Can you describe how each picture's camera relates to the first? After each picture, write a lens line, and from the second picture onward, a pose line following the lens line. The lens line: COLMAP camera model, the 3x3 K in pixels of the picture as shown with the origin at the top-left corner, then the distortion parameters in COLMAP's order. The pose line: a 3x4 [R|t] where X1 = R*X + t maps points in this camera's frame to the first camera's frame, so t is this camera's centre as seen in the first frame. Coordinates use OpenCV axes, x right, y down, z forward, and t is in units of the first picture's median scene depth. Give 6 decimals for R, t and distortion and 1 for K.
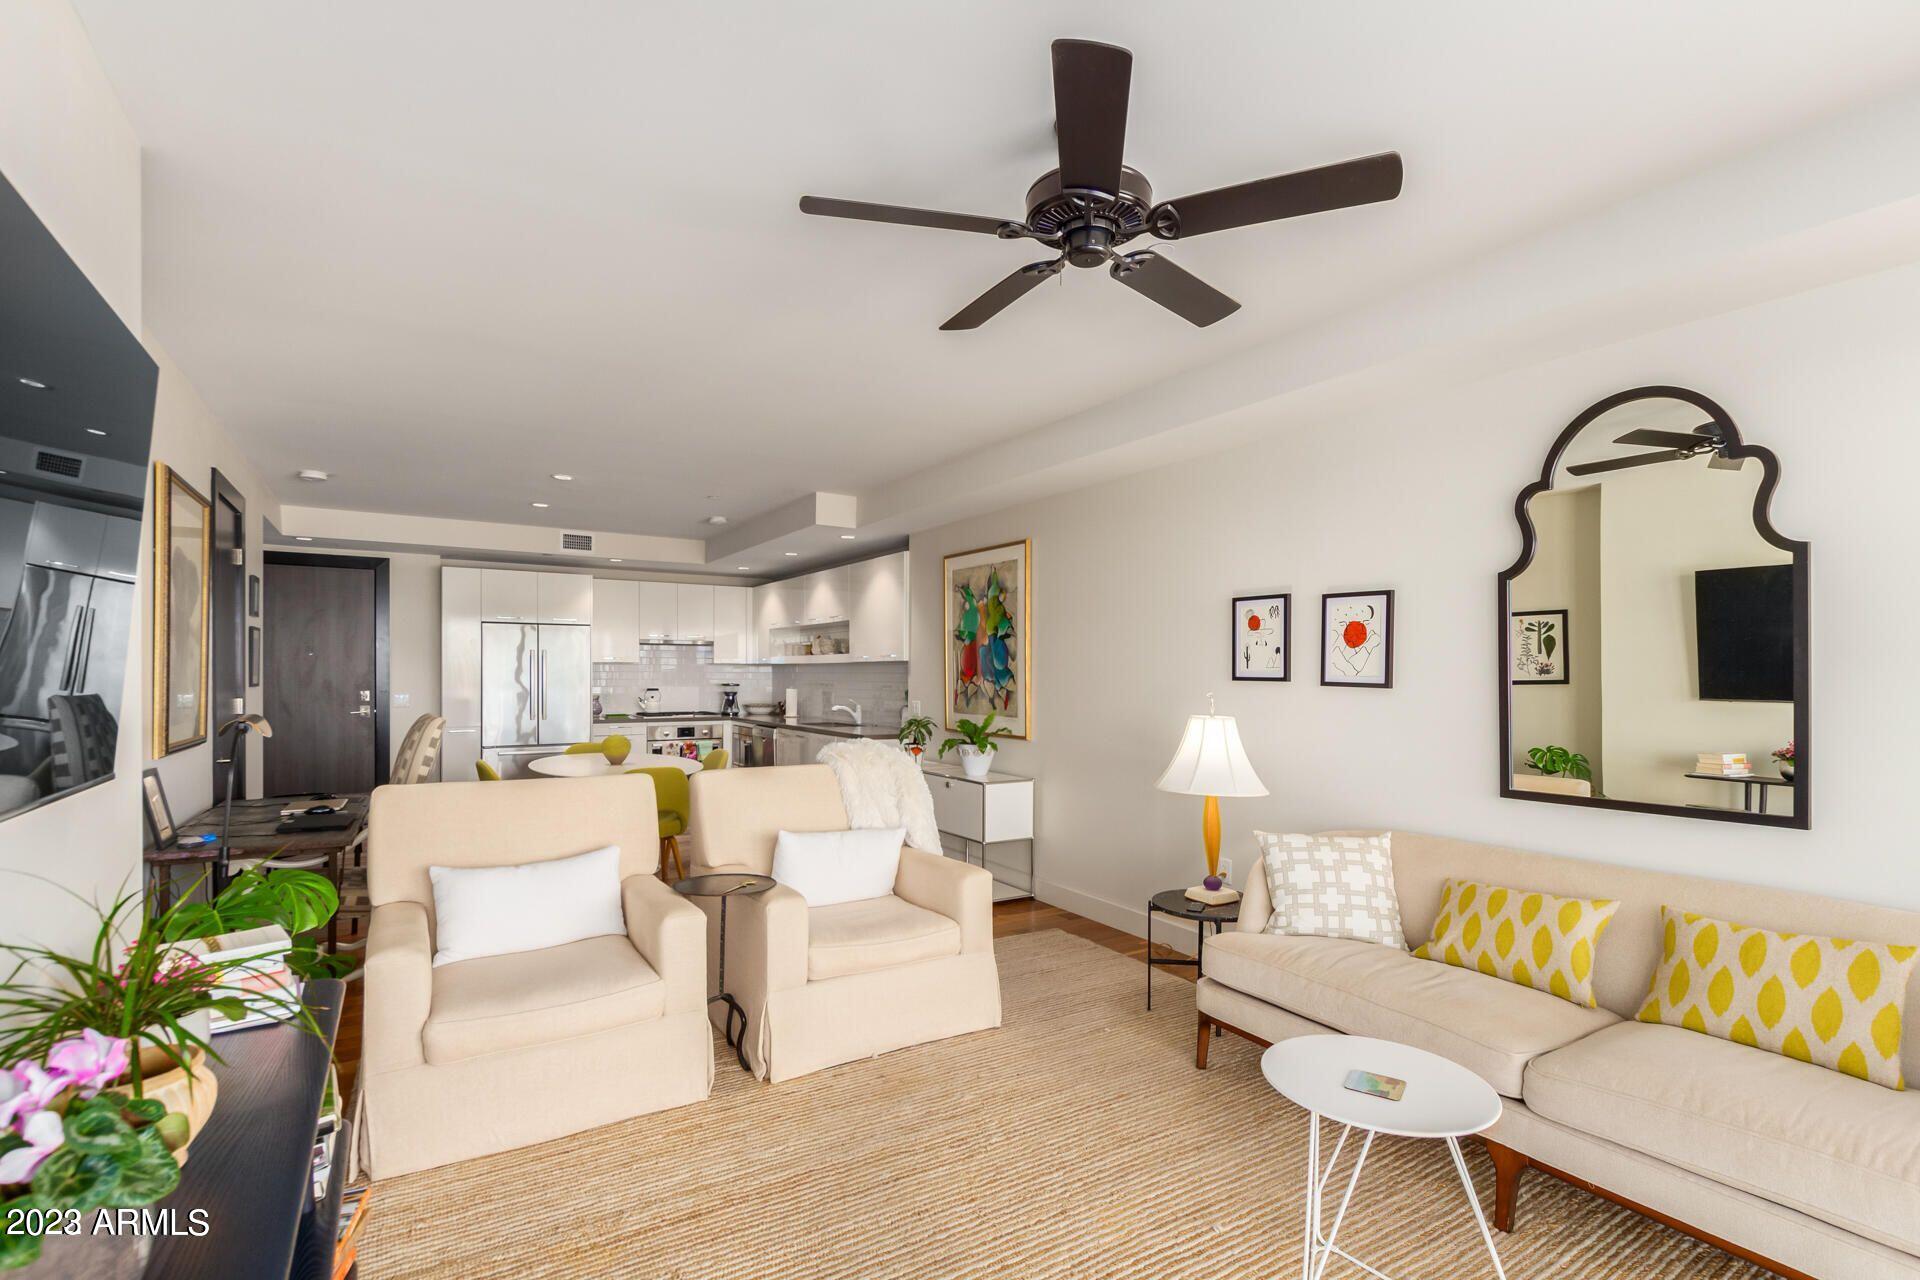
lens RADIAL K [[895.6, 0, 955.9], [0, 895.6, 679.2], [0, 0, 1]] dist [0.000974, 0.000207]
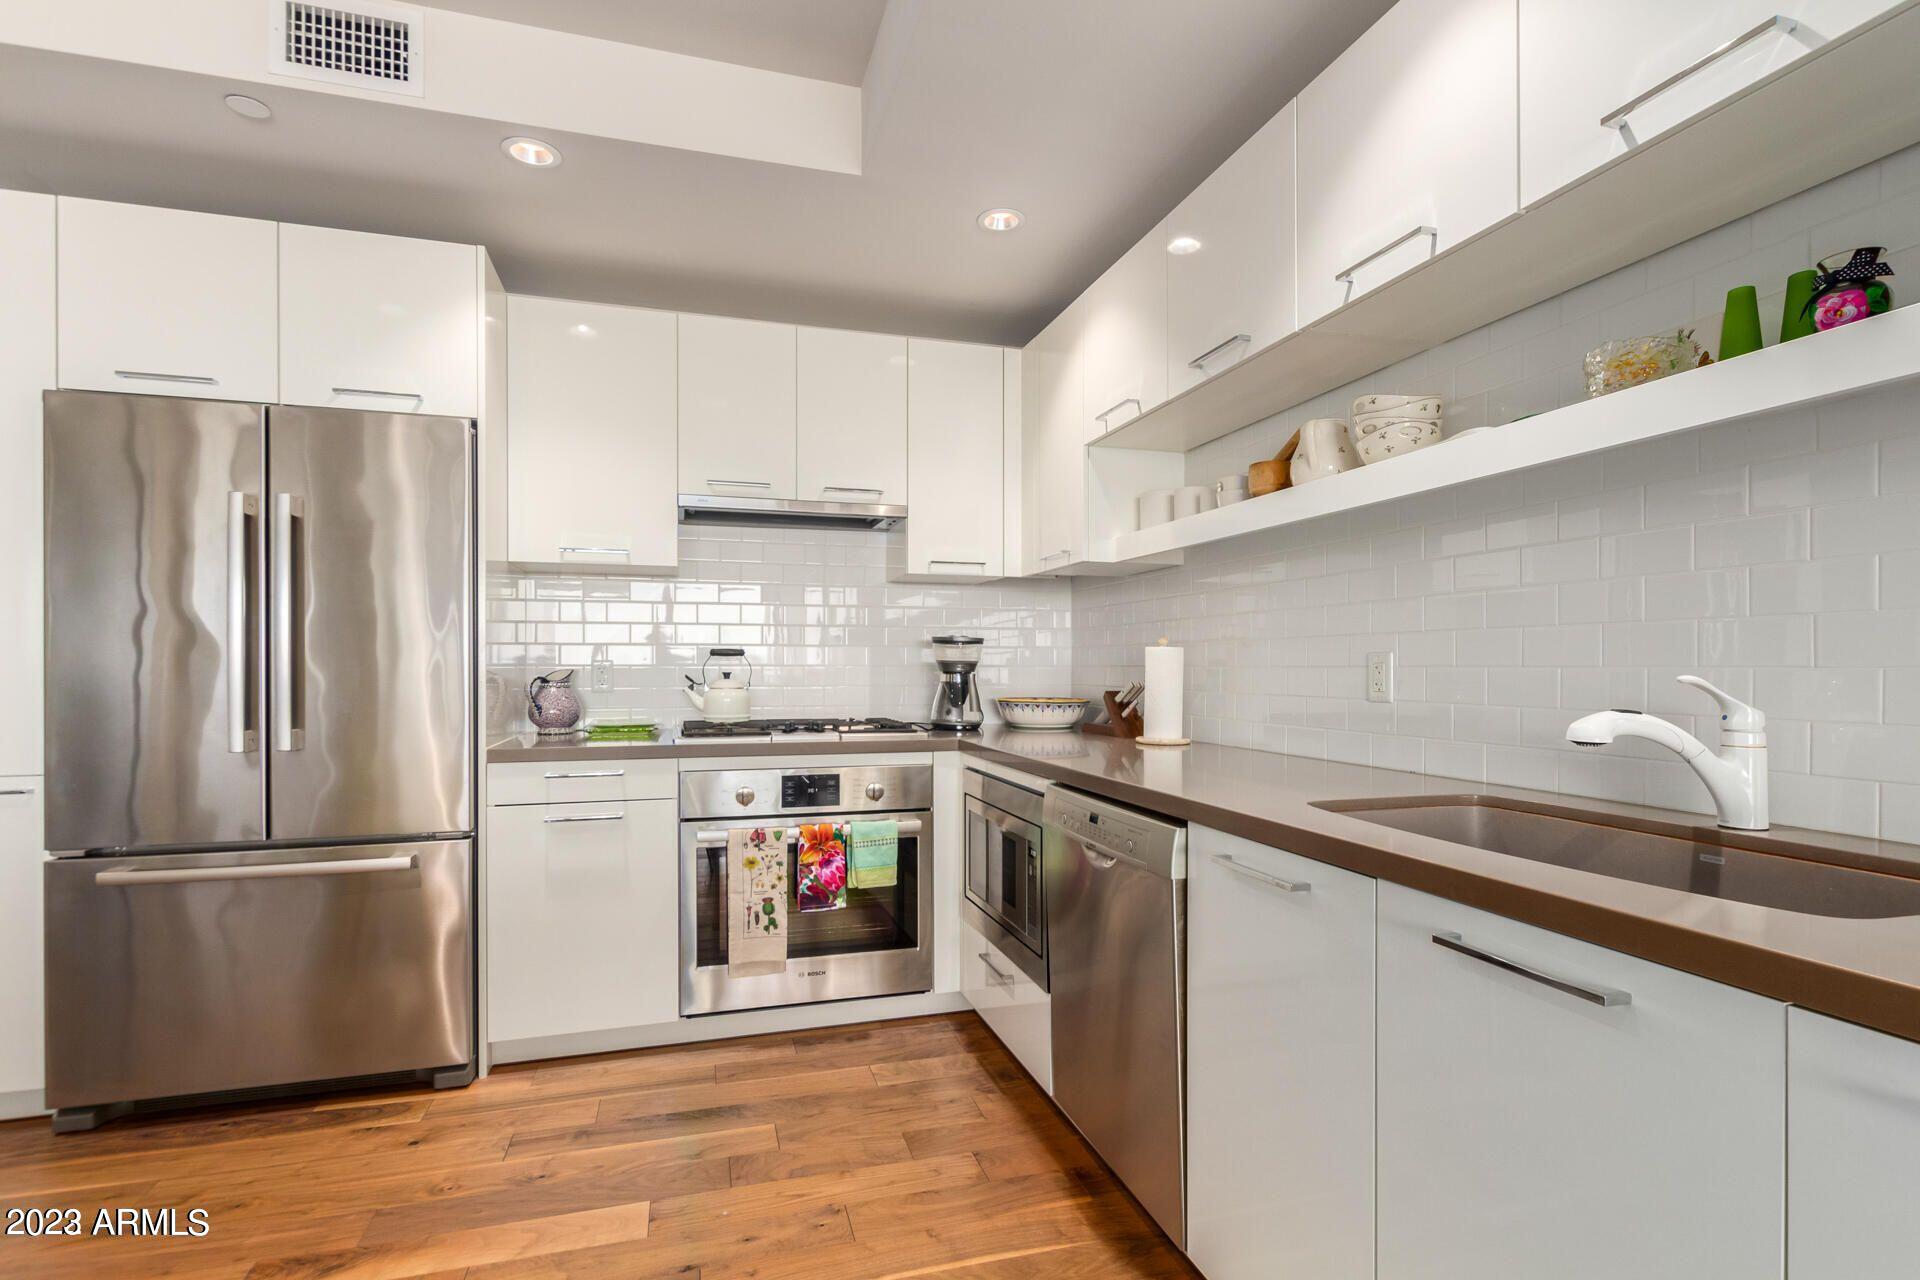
lens RADIAL K [[912.1, 0, 963.0], [0, 912.1, 676.4], [0, 0, 1]] dist [0.002151, 0.000393]
pose [[0.967768, -0.002551, -0.251829, -0.188329], [0.003273, 0.999992, 0.002445, 0.021854], [0.251820, -0.003190, 0.967769, 0.771774]]
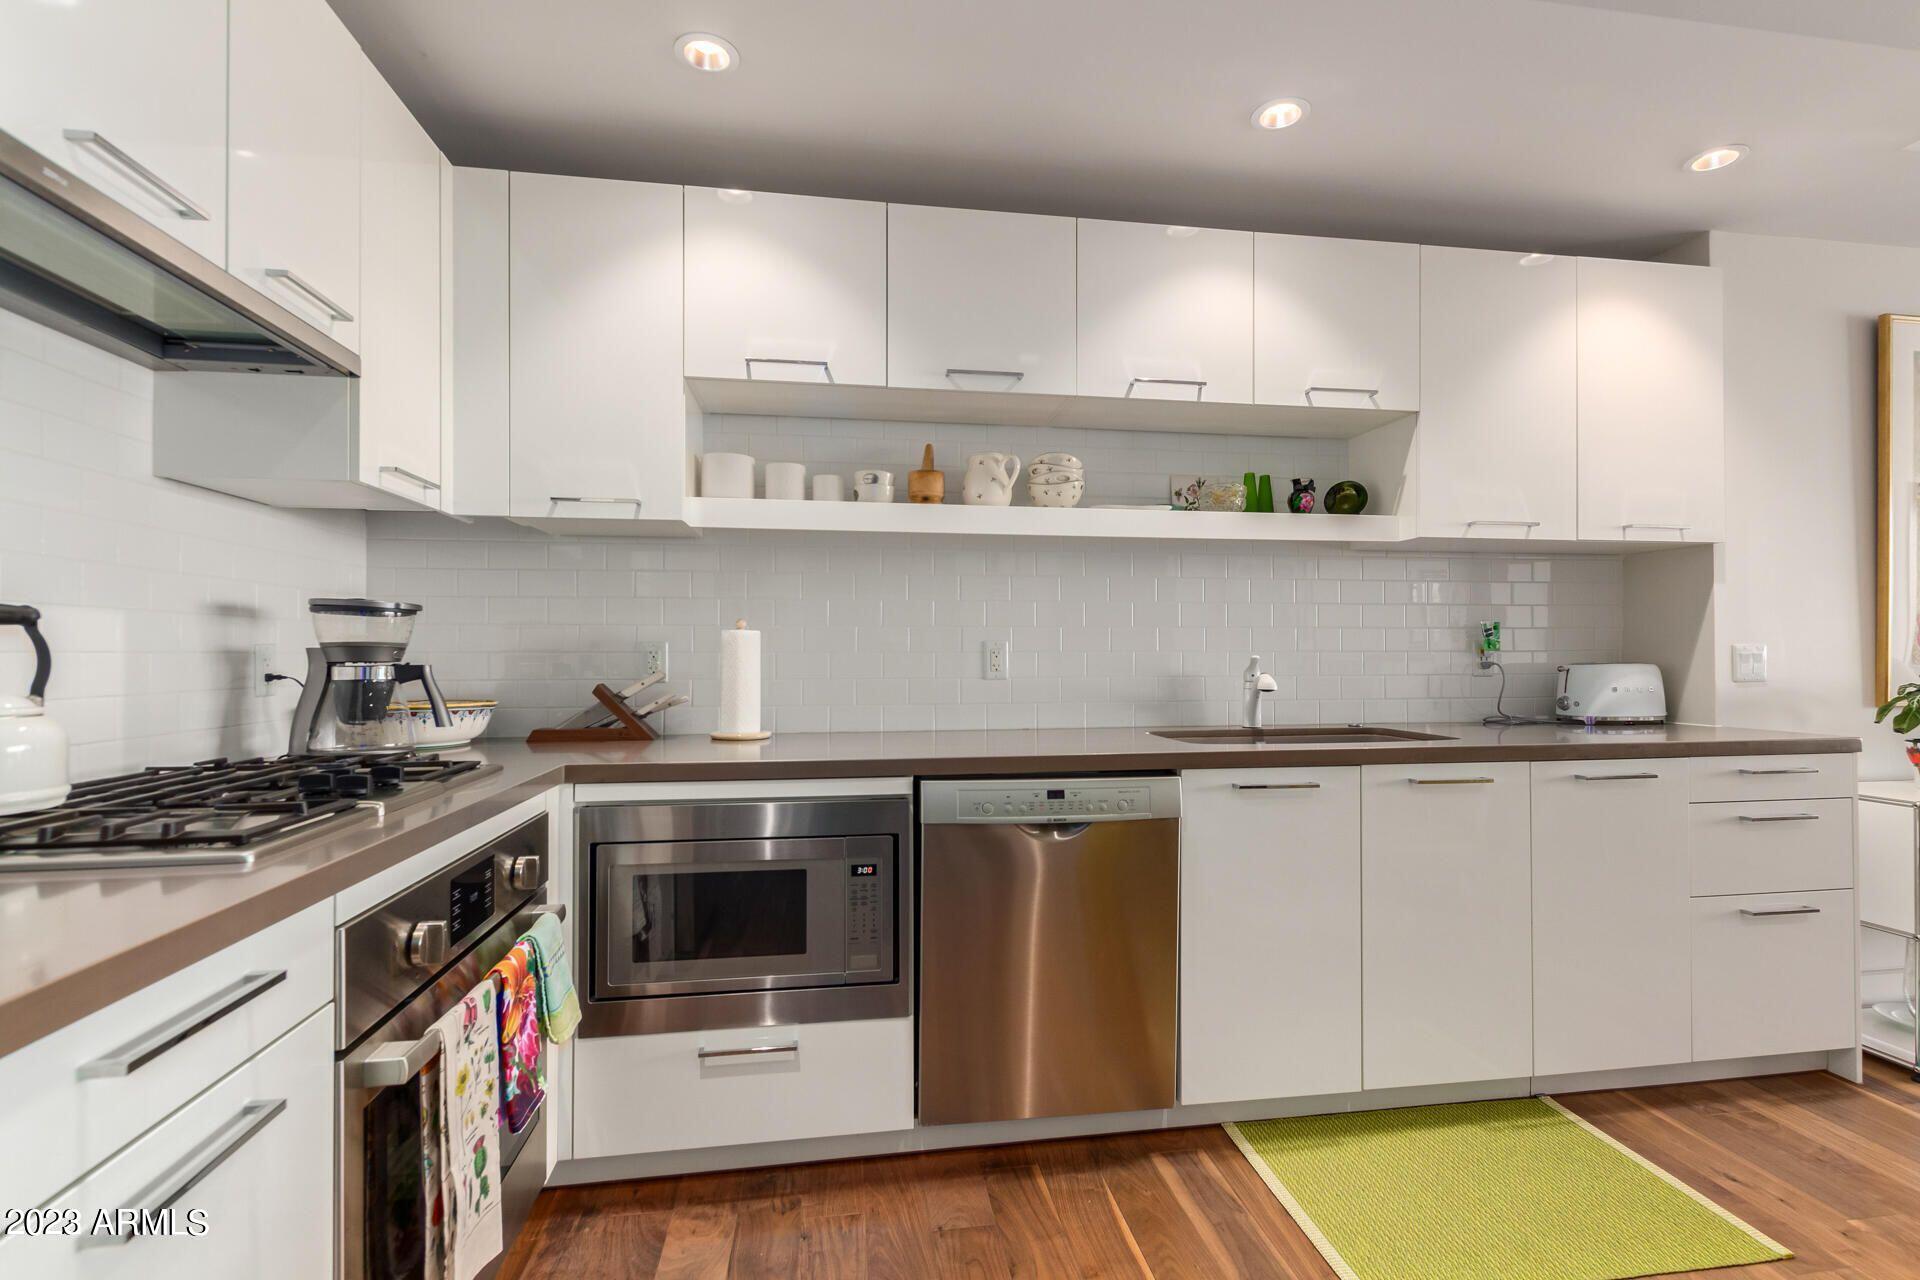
lens RADIAL K [[918.5, 0, 956.4], [0, 918.5, 648.8], [0, 0, 1]] dist [0.000796, 0.000327]
pose [[0.372688, 0.000971, 0.927956, -0.434460], [0.010753, 0.999928, -0.005364, 0.020423], [-0.927894, 0.011977, 0.372651, 0.923767]]
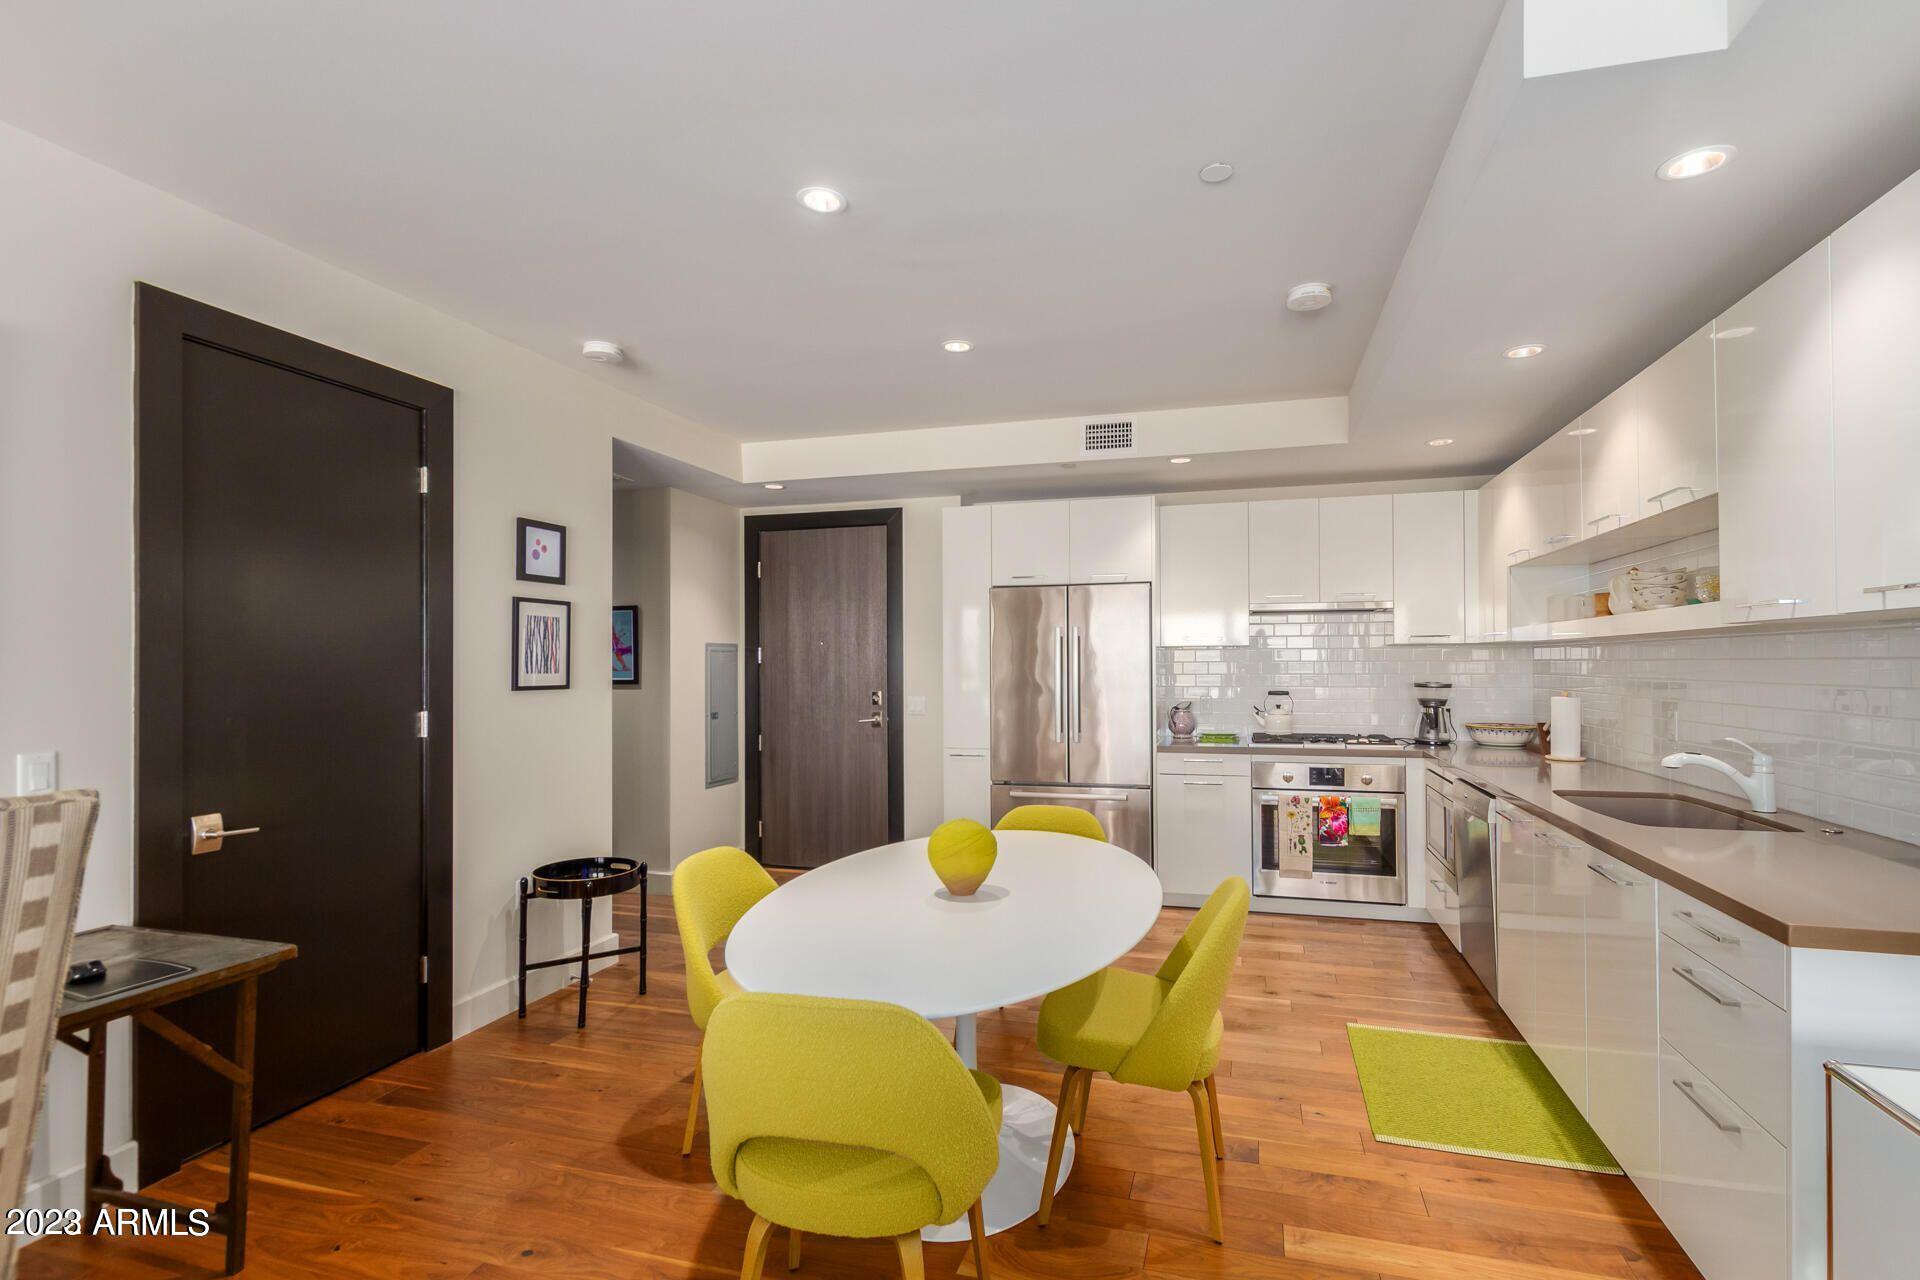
lens RADIAL K [[896.0, 0, 994.0], [0, 896.0, 662.0], [0, 0, 1]] dist [0.001046, 0.000247]
pose [[0.679731, -0.013362, -0.733340, -0.054100], [0.004171, 0.999888, -0.014352, -0.000872], [0.733450, 0.006697, 0.679711, 0.542322]]
